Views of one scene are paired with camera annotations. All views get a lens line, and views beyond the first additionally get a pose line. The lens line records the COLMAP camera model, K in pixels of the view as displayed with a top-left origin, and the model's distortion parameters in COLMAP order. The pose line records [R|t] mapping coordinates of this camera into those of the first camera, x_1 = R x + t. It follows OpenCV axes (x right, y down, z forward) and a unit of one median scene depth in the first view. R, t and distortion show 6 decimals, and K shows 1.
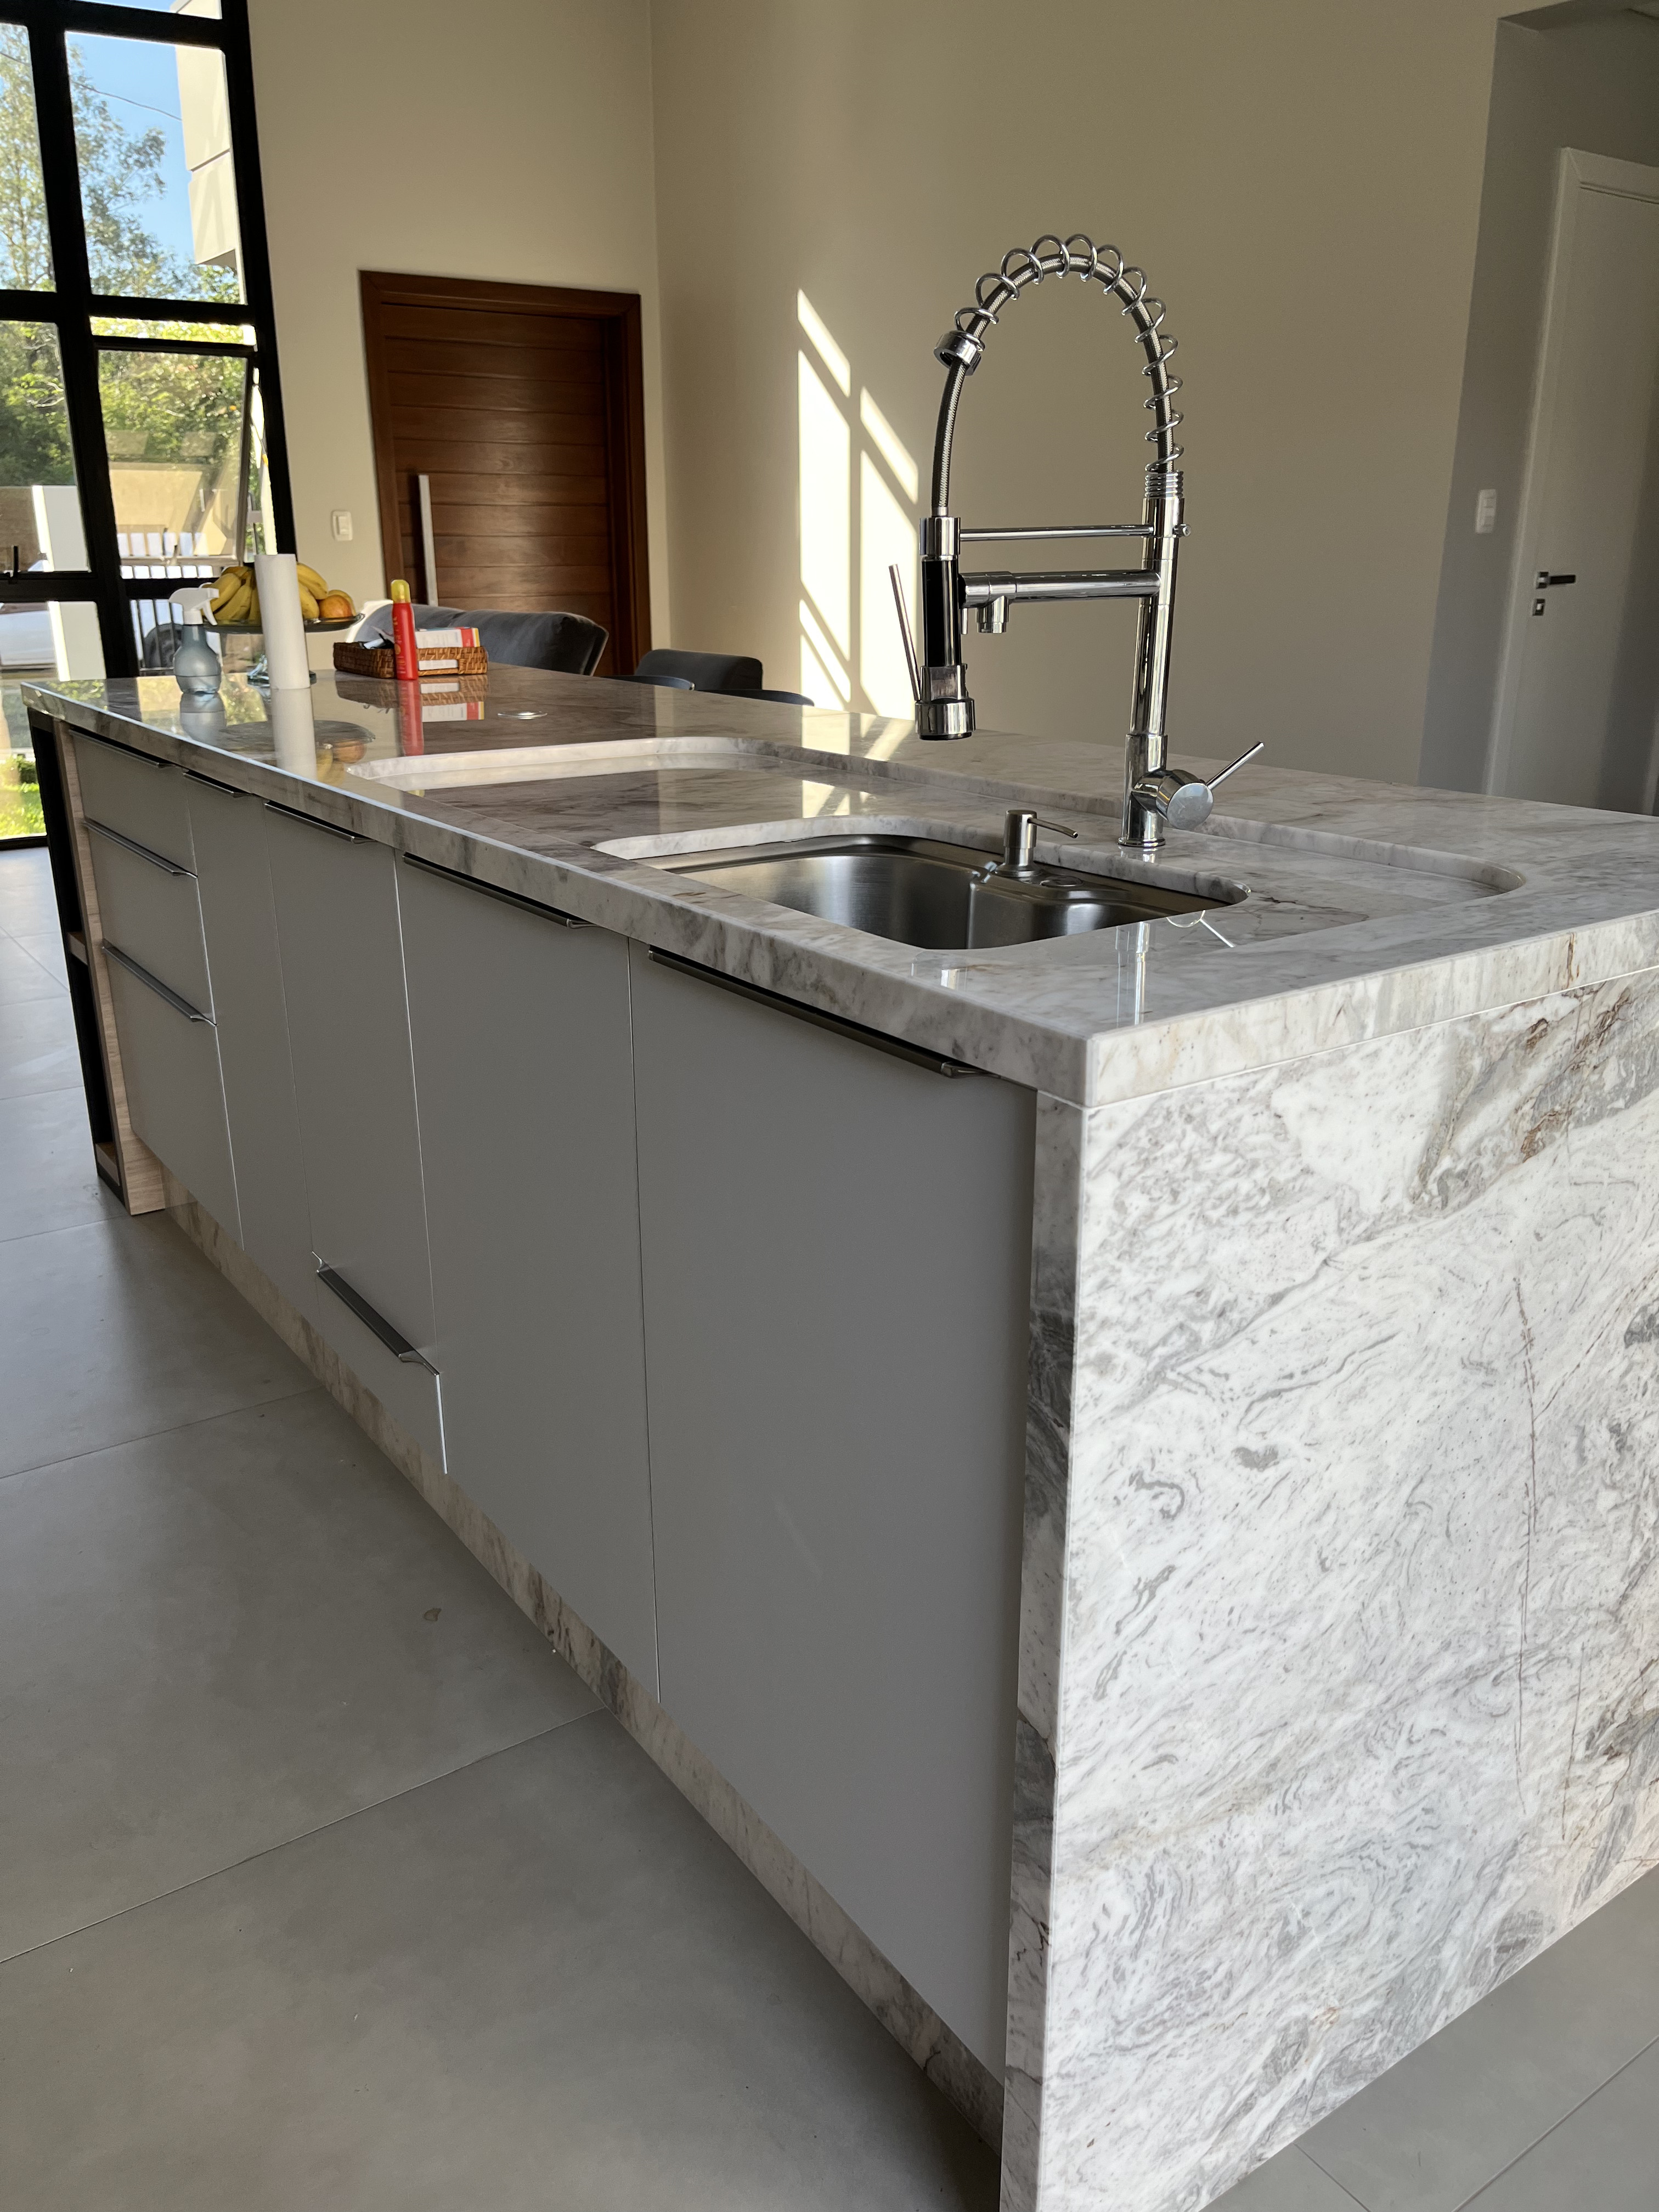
lens RADIAL K [[1656.9, 0, 825.7], [0, 1656.9, 1067.2], [0, 0, 1]] dist [0.038051, -0.004170]
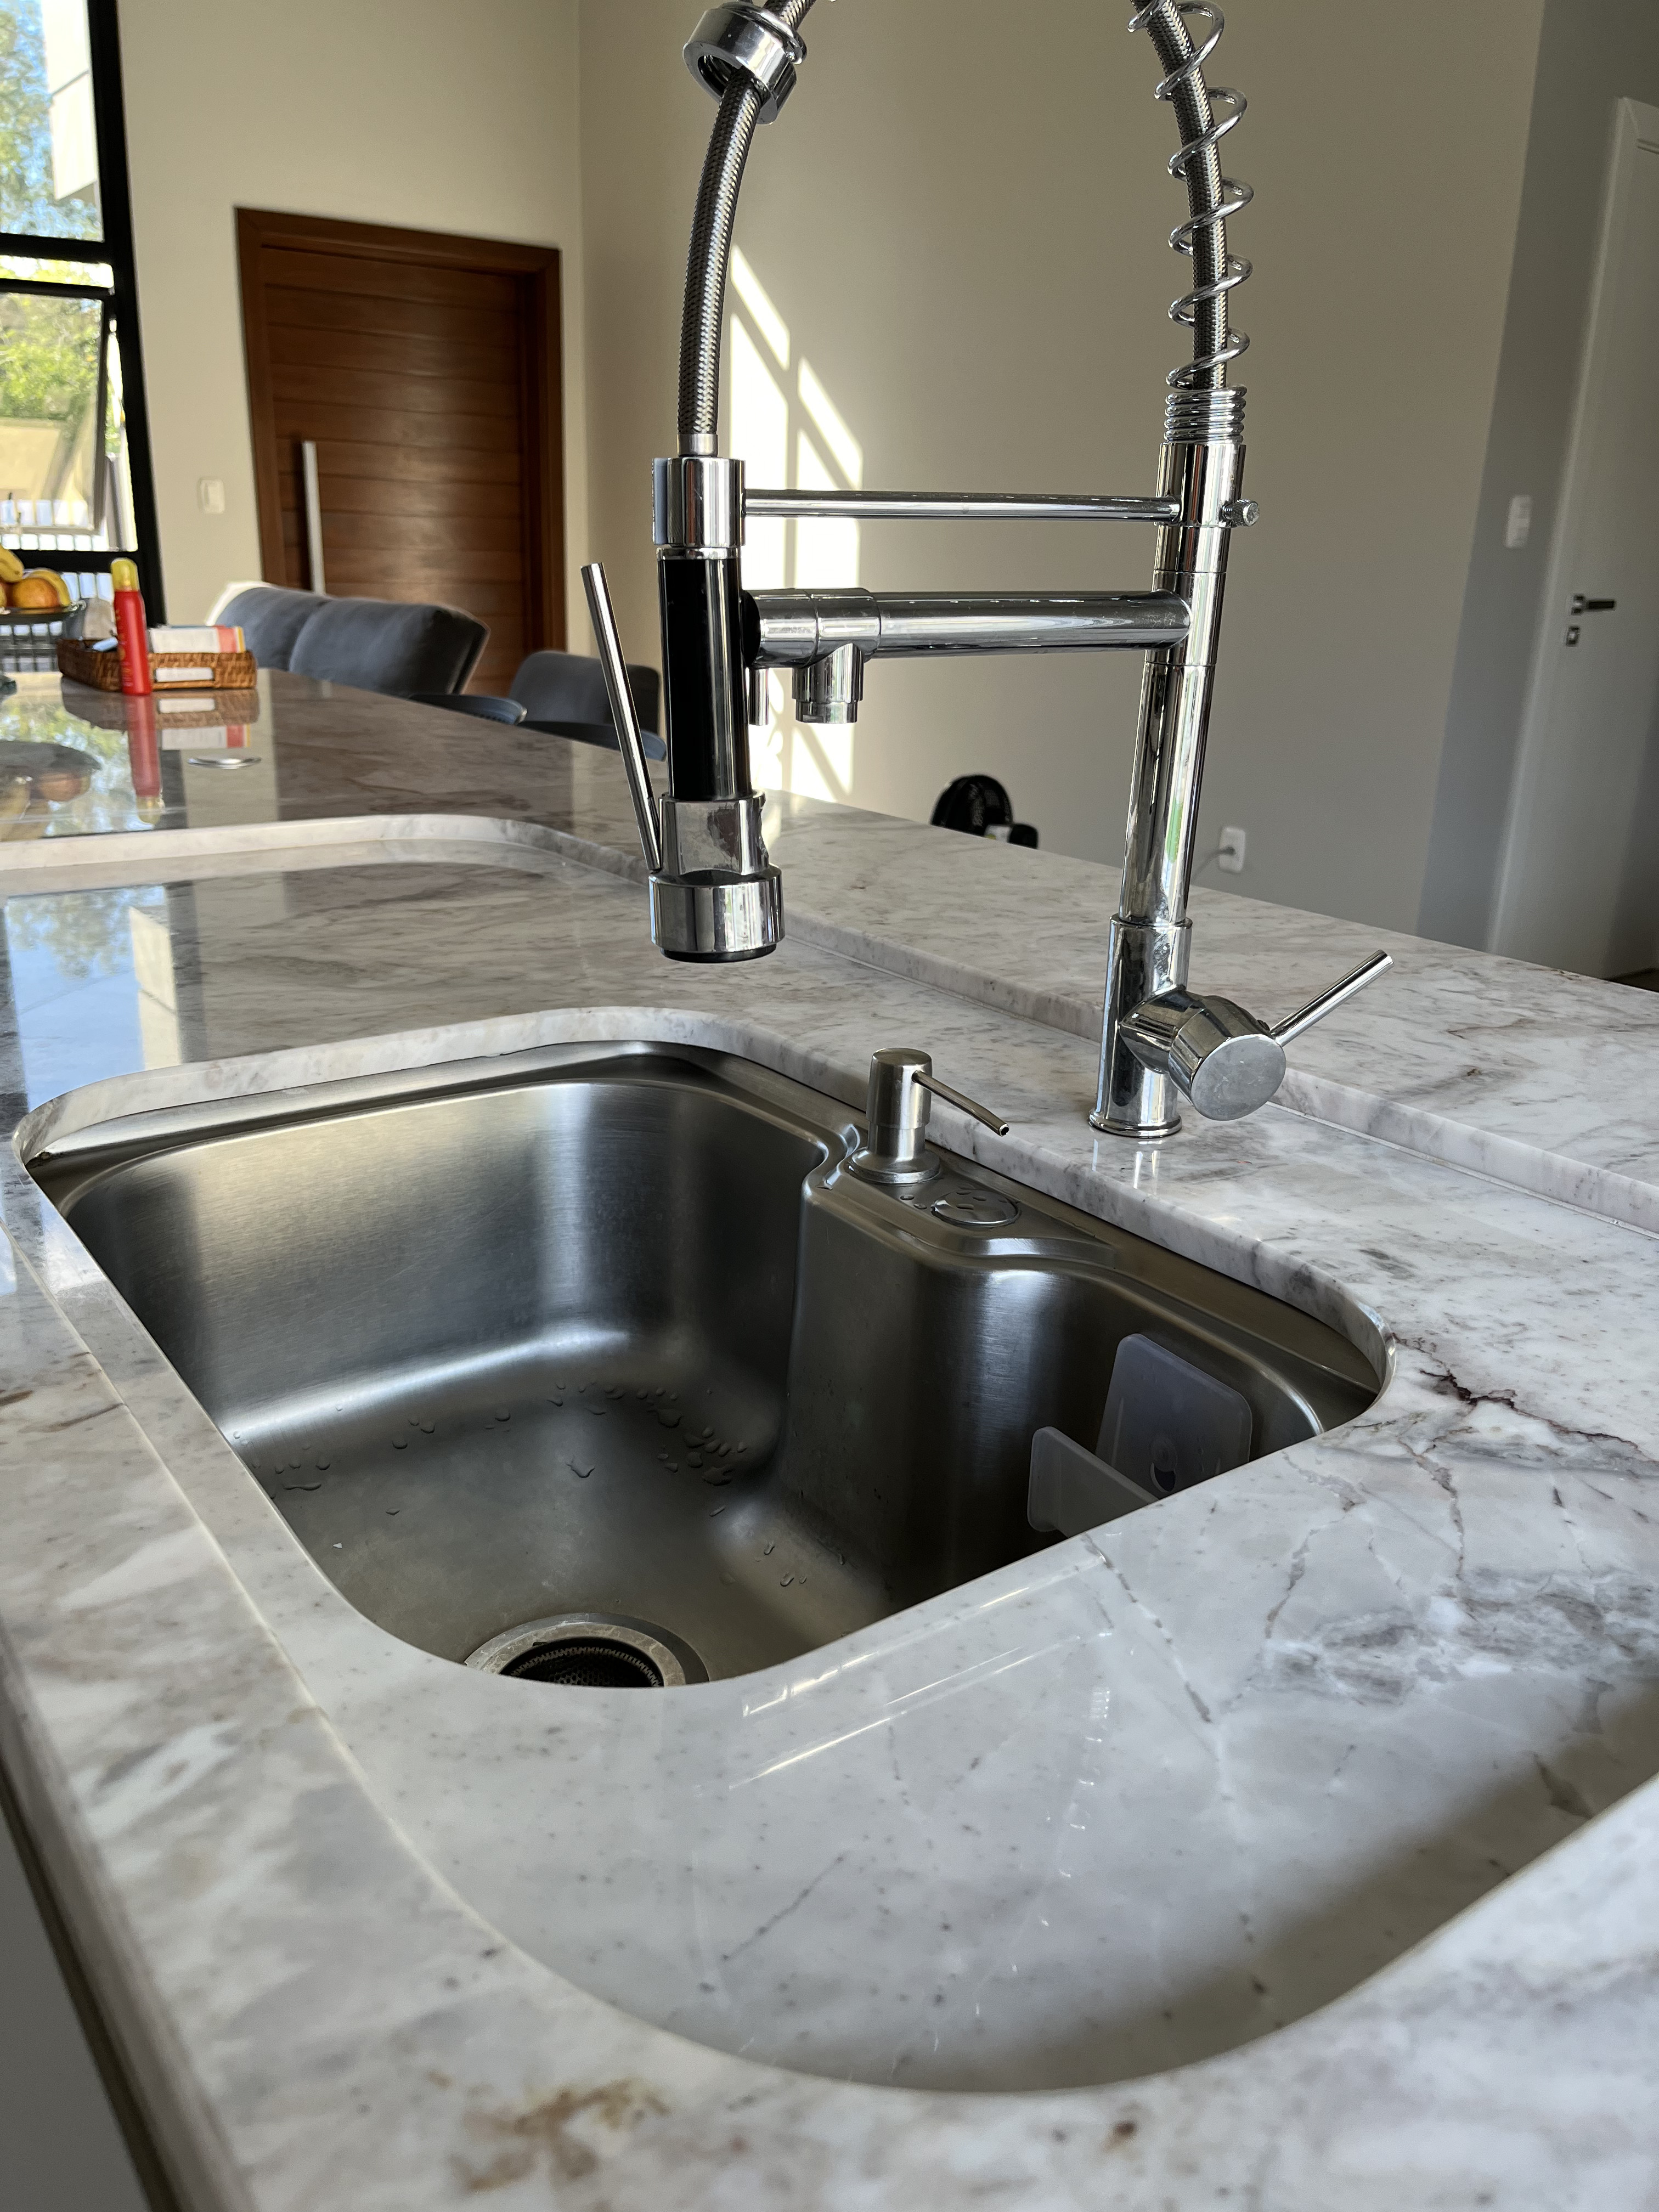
lens RADIAL K [[1694.5, 0, 824.2], [0, 1694.5, 1098.9], [0, 0, 1]] dist [0.054253, -0.067306]
pose [[0.999271, 0.022295, 0.030979, 0.074559], [-0.022710, 0.999656, 0.013101, -0.141038], [-0.030677, -0.013795, 0.999434, 0.458147]]
